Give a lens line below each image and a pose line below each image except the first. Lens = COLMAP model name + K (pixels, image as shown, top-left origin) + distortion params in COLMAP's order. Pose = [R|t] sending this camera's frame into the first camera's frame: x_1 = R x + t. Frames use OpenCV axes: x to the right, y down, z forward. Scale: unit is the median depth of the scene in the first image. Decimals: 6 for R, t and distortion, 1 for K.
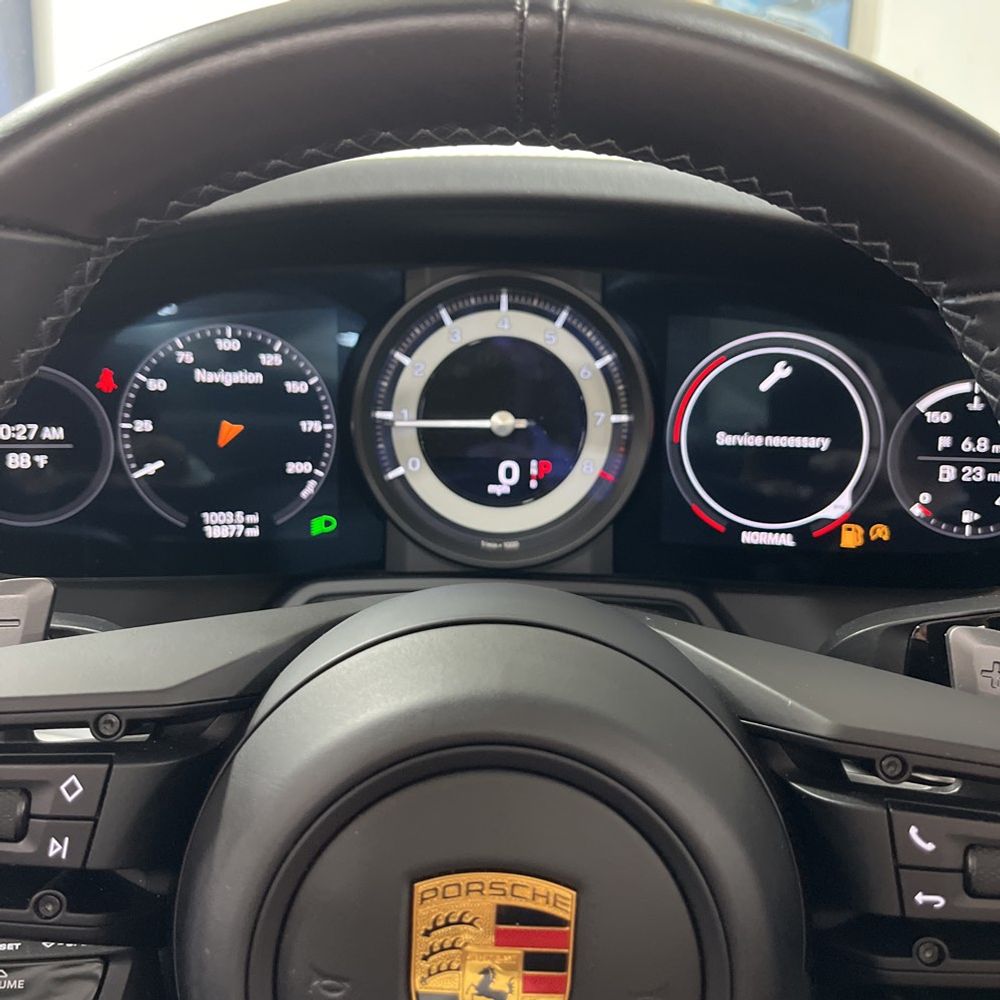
lens RADIAL K [[1027.4, 0, 500.0], [0, 1027.4, 500.0], [0, 0, 1]] dist [0.020440, 0.000197]
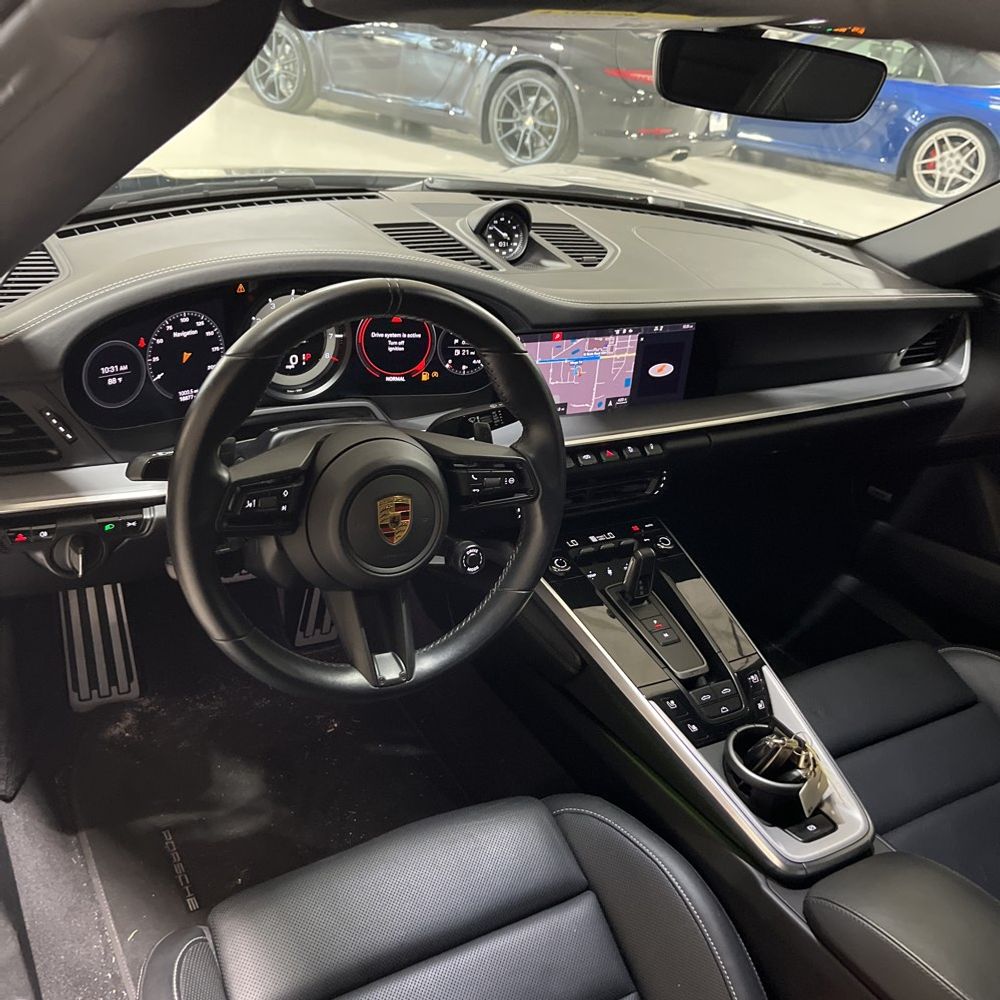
lens RADIAL K [[1027.4, 0, 500.0], [0, 1027.4, 500.0], [0, 0, 1]] dist [0.020440, 0.000197]
pose [[0.858594, -0.152226, 0.489534, -0.852814], [-0.001343, 0.954227, 0.299082, -0.459362], [-0.512654, -0.257447, 0.819089, -1.378671]]
